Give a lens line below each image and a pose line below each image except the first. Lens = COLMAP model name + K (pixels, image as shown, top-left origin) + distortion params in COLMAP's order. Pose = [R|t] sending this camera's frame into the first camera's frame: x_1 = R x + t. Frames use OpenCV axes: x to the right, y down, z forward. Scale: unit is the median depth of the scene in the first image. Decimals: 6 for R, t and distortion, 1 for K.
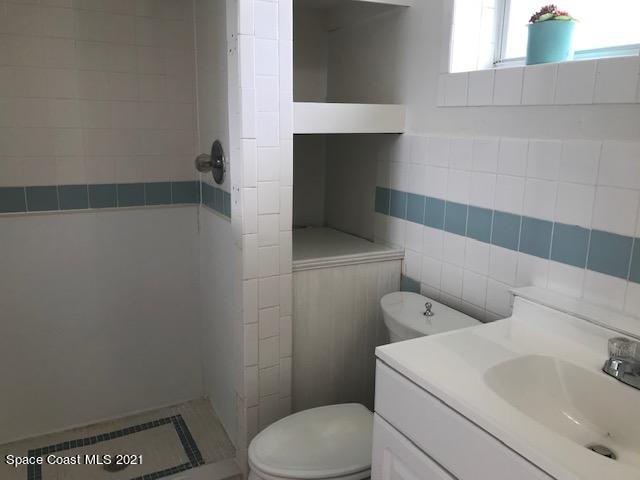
lens RADIAL K [[526.2, 0, 320.6], [0, 526.2, 236.7], [0, 0, 1]] dist [0.058614, -0.046846]
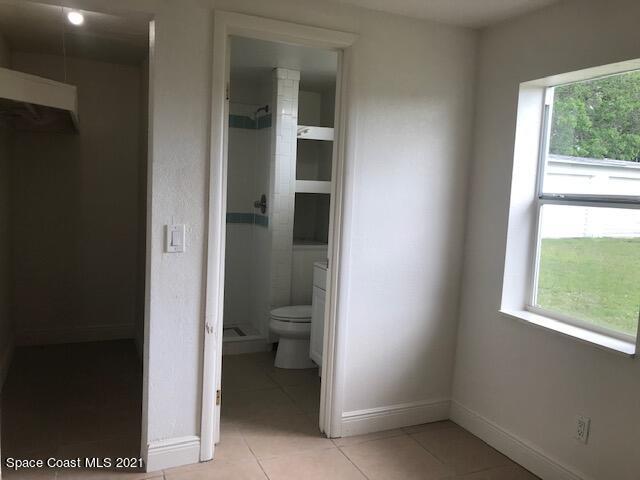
lens RADIAL K [[526.2, 0, 319.2], [0, 526.2, 241.6], [0, 0, 1]] dist [0.058614, -0.046846]
pose [[0.996577, 0.044724, -0.069534, 0.215309], [-0.052032, 0.992884, -0.107113, 0.259639], [0.064249, 0.110364, 0.991812, -1.257522]]
